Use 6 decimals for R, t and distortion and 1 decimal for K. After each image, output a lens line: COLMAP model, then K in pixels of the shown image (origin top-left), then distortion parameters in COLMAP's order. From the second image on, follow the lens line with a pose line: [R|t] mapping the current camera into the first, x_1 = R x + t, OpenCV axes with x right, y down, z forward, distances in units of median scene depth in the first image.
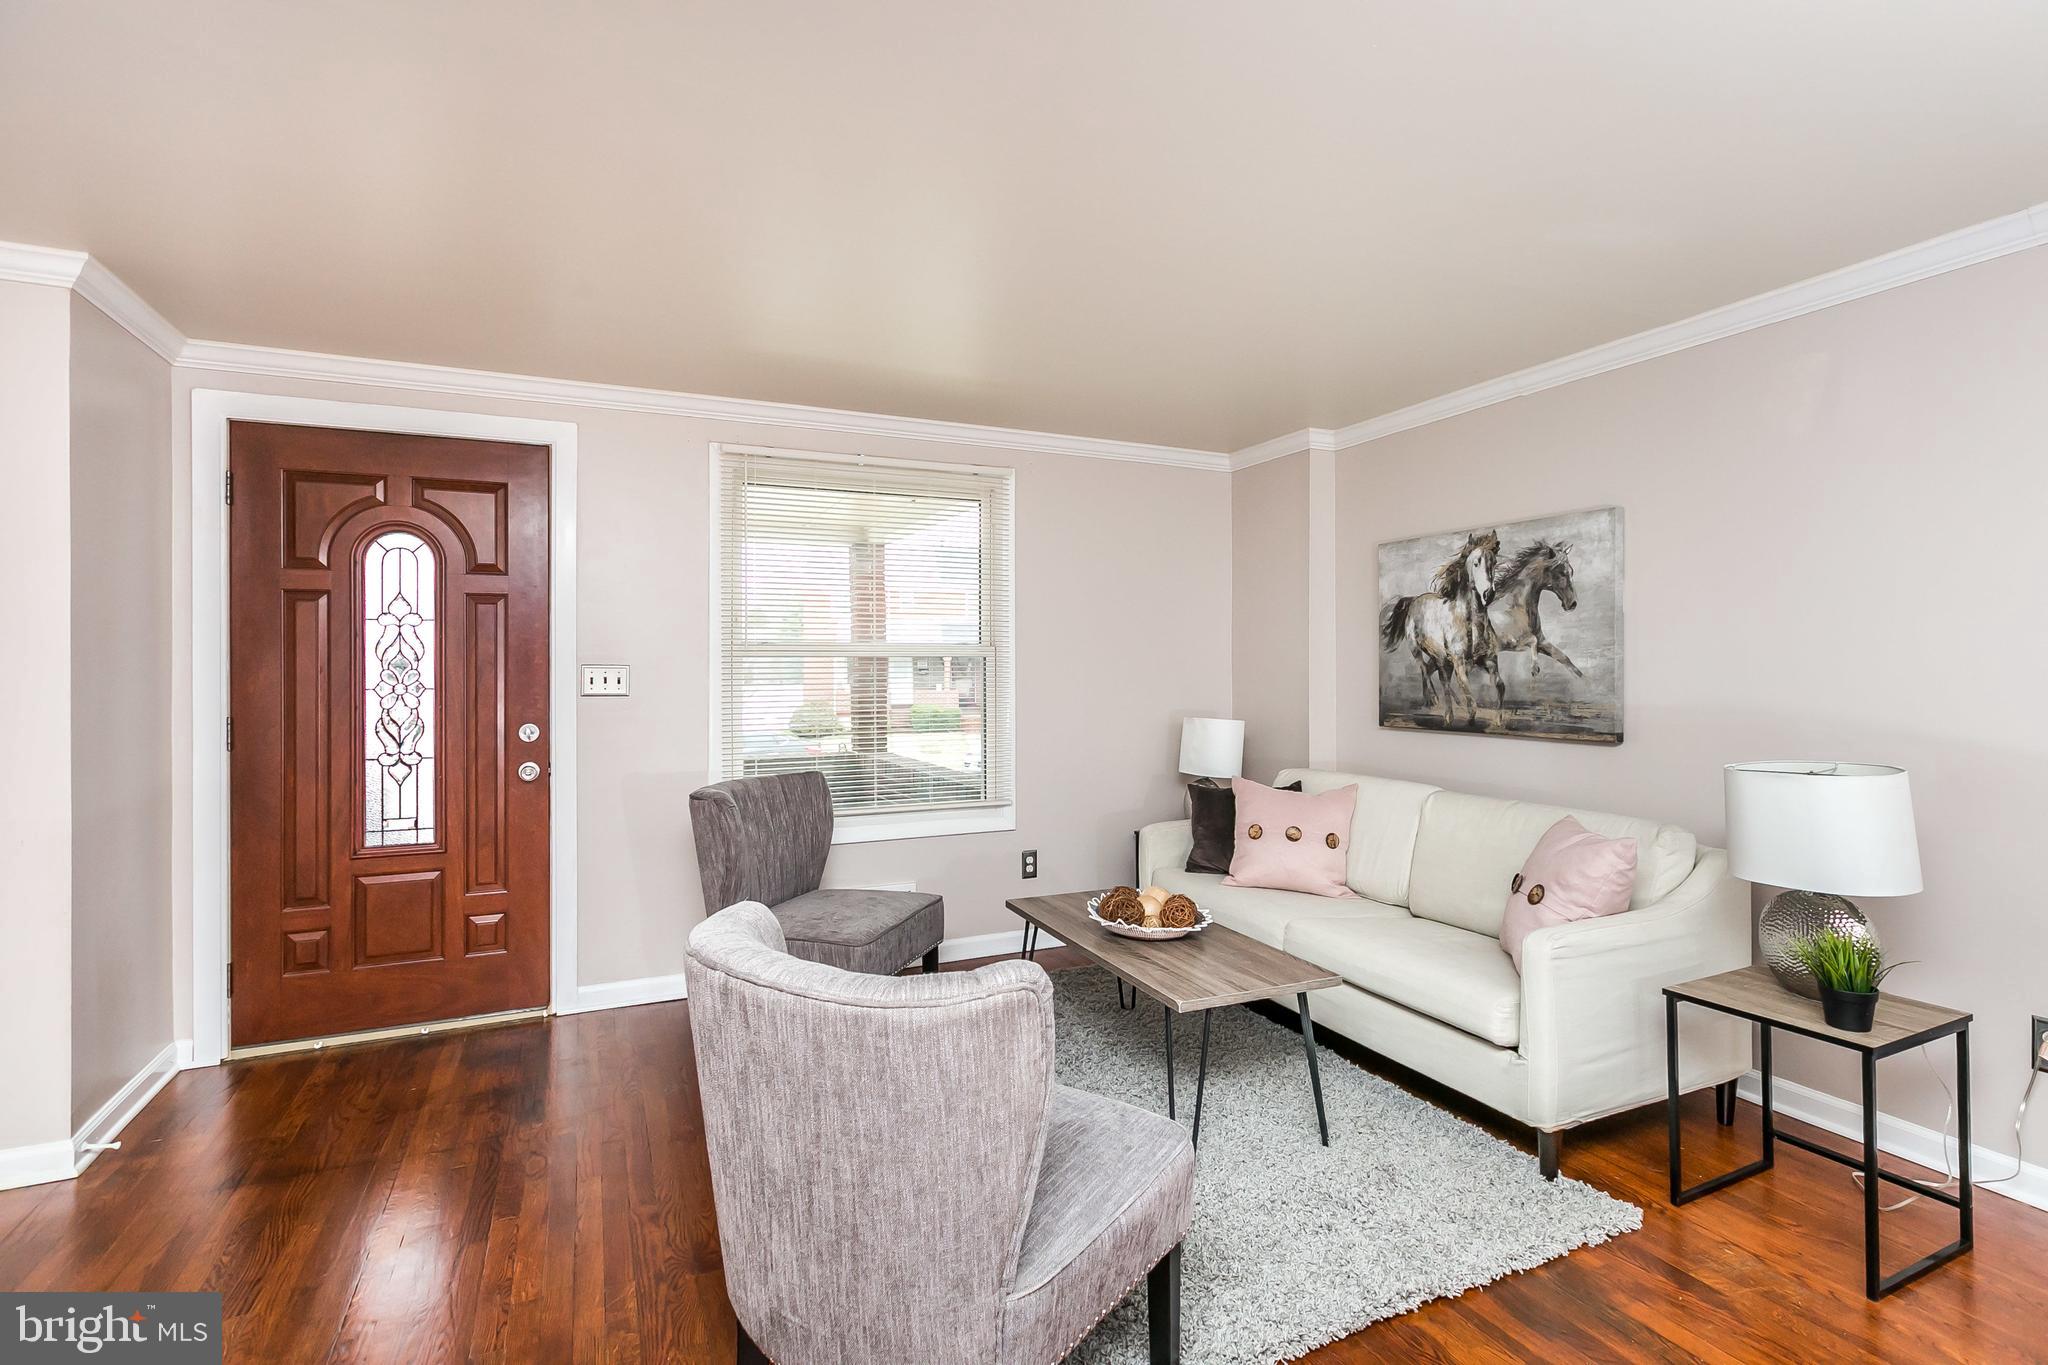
lens RADIAL K [[939.3, 0, 1021.8], [0, 939.3, 669.0], [0, 0, 1]] dist [0.012563, -0.000946]
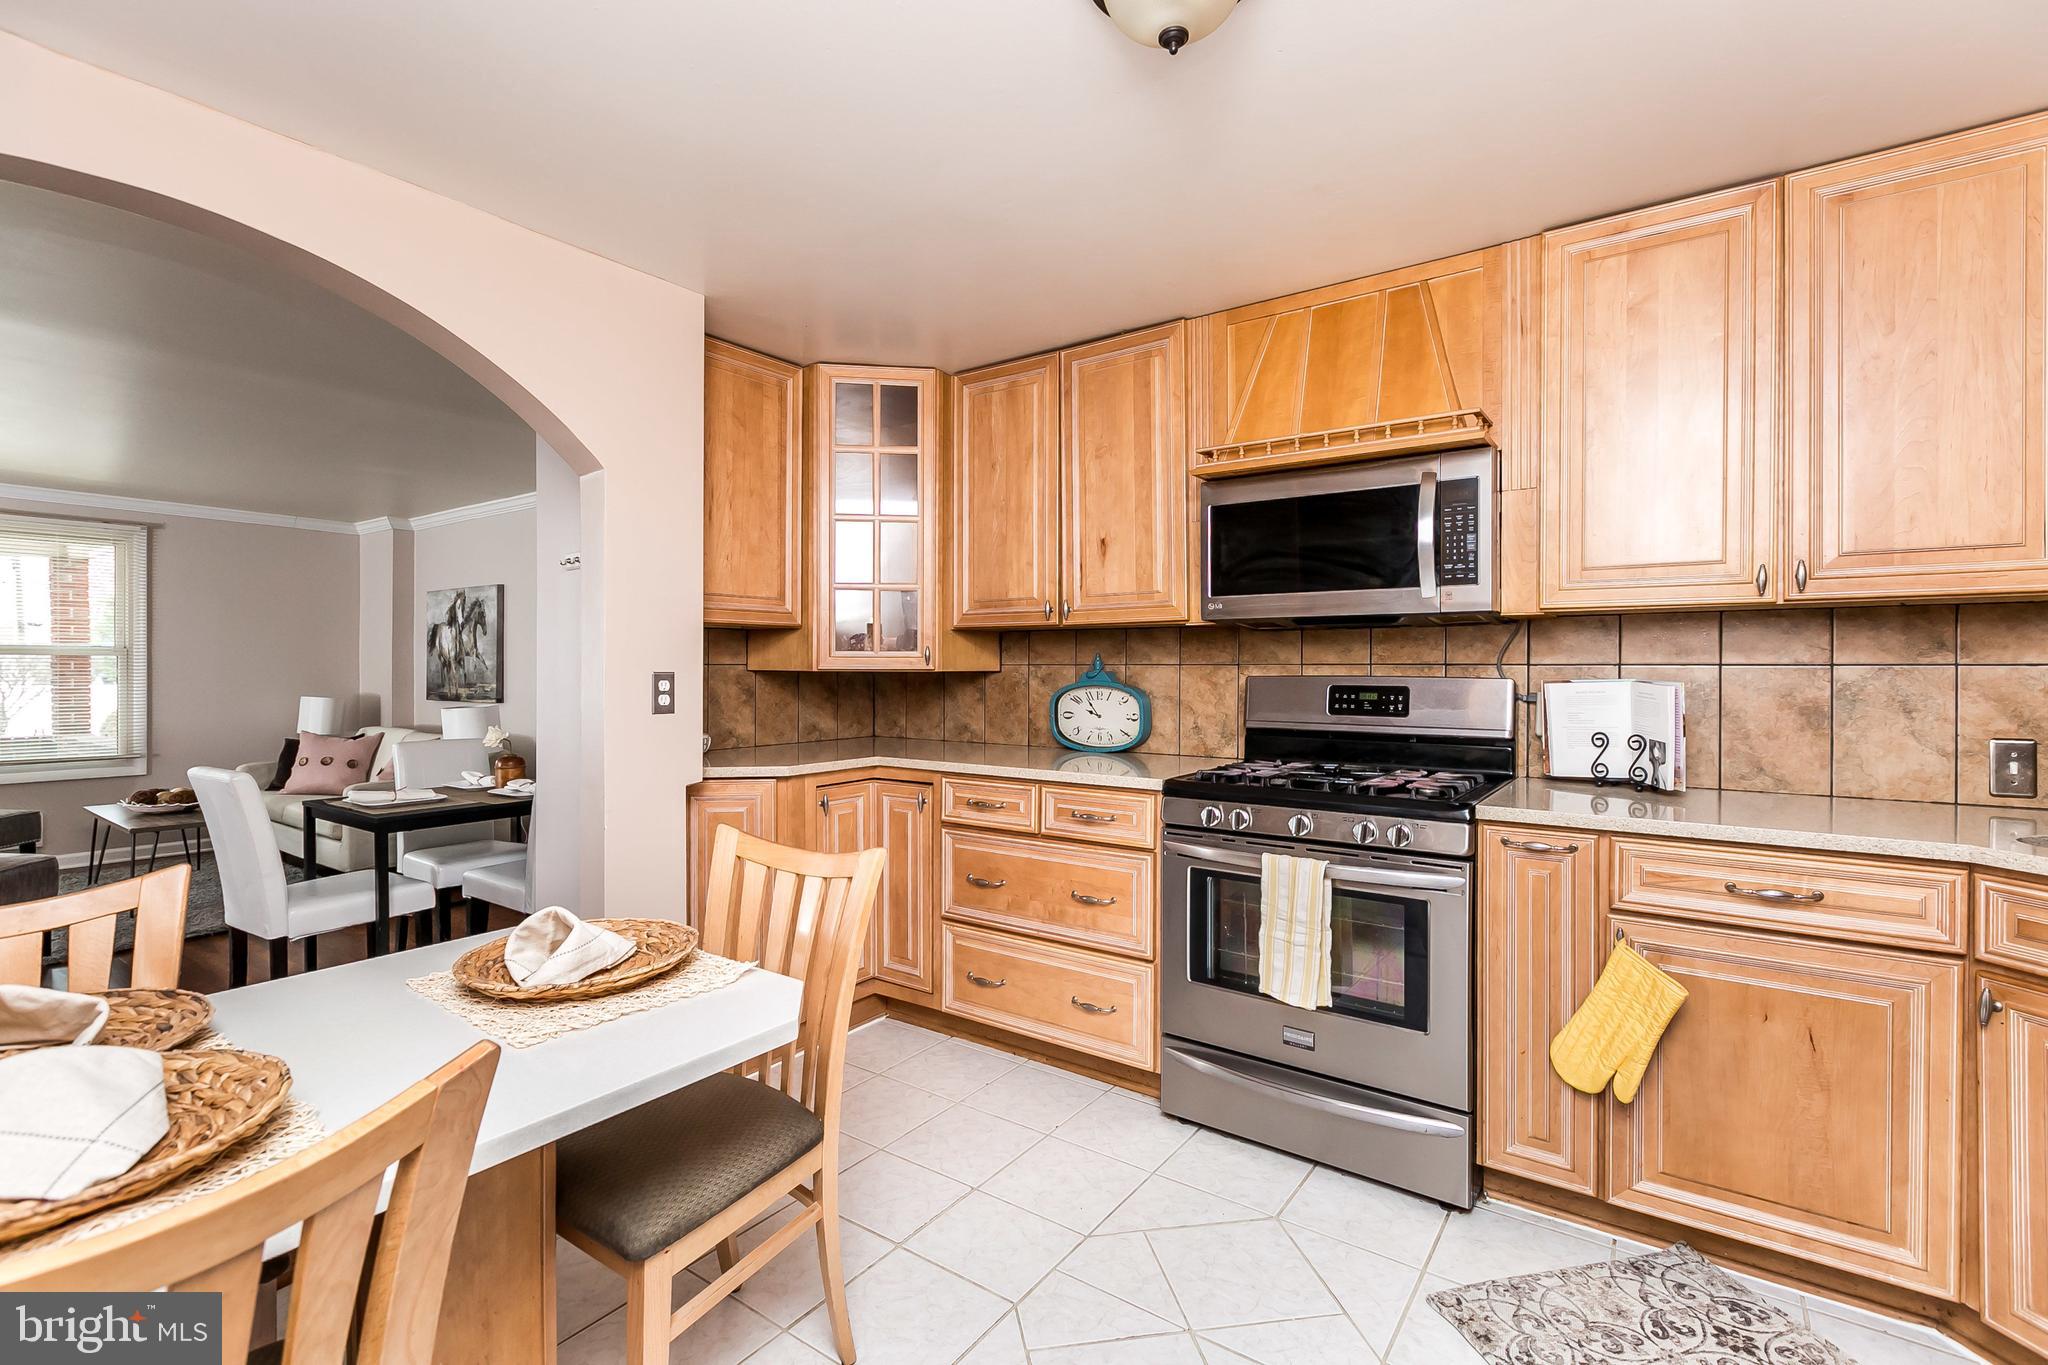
lens RADIAL K [[939.3, 0, 1023.3], [0, 939.3, 672.9], [0, 0, 1]] dist [0.012563, -0.000946]
pose [[0.867375, 0.008146, 0.497589, 0.512006], [-0.007665, 0.999966, -0.003010, 0.010721], [-0.497597, -0.001203, 0.867408, -1.097711]]
